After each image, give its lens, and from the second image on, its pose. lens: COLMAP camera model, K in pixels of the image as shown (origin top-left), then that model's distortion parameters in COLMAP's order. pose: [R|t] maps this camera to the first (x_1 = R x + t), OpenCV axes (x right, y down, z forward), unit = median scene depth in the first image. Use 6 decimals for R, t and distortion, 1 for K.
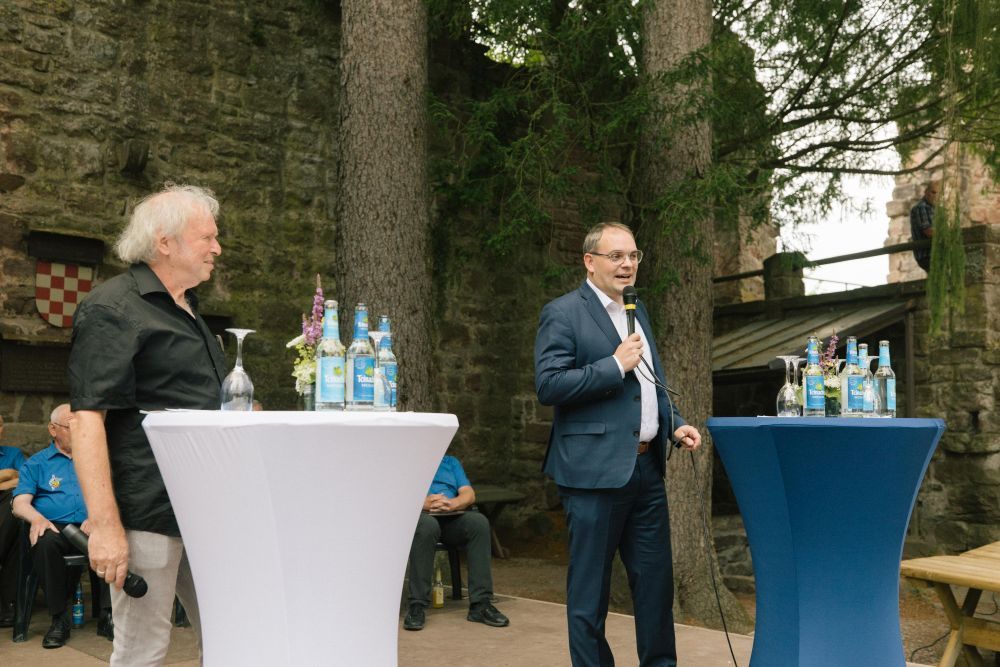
lens RADIAL K [[1019.7, 0, 500.7], [0, 1019.7, 332.9], [0, 0, 1]] dist [0.067174, 0.000000]
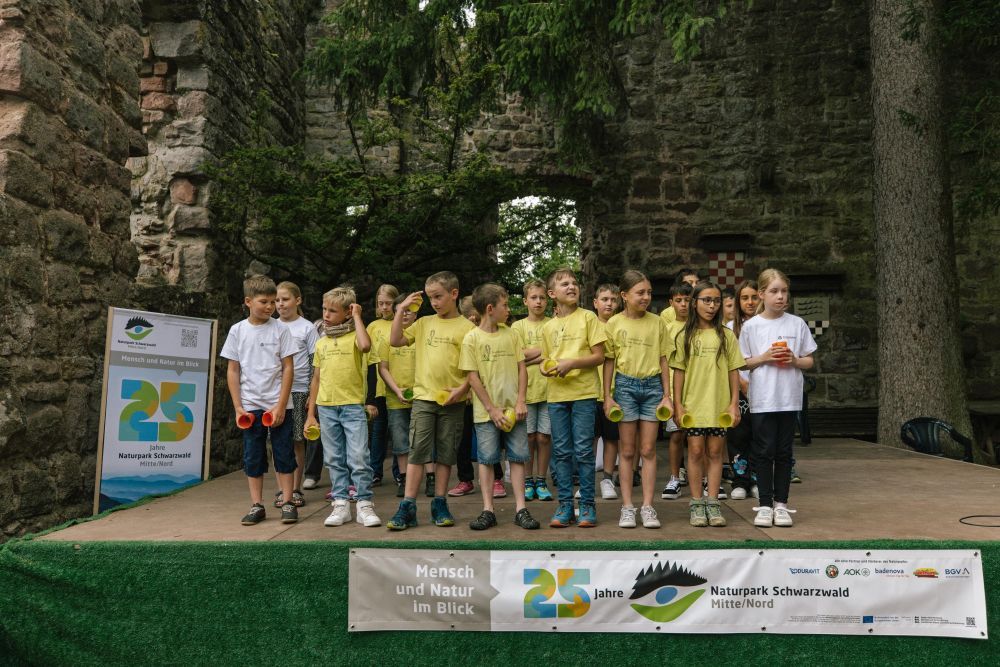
lens RADIAL K [[1019.7, 0, 500.0], [0, 1019.7, 334.2], [0, 0, 1]] dist [0.067174, 0.000000]
pose [[0.668248, -0.048934, -0.742328, 0.491832], [0.089295, 0.995896, 0.014735, 0.004526], [0.738560, -0.076133, 0.669875, -0.314053]]
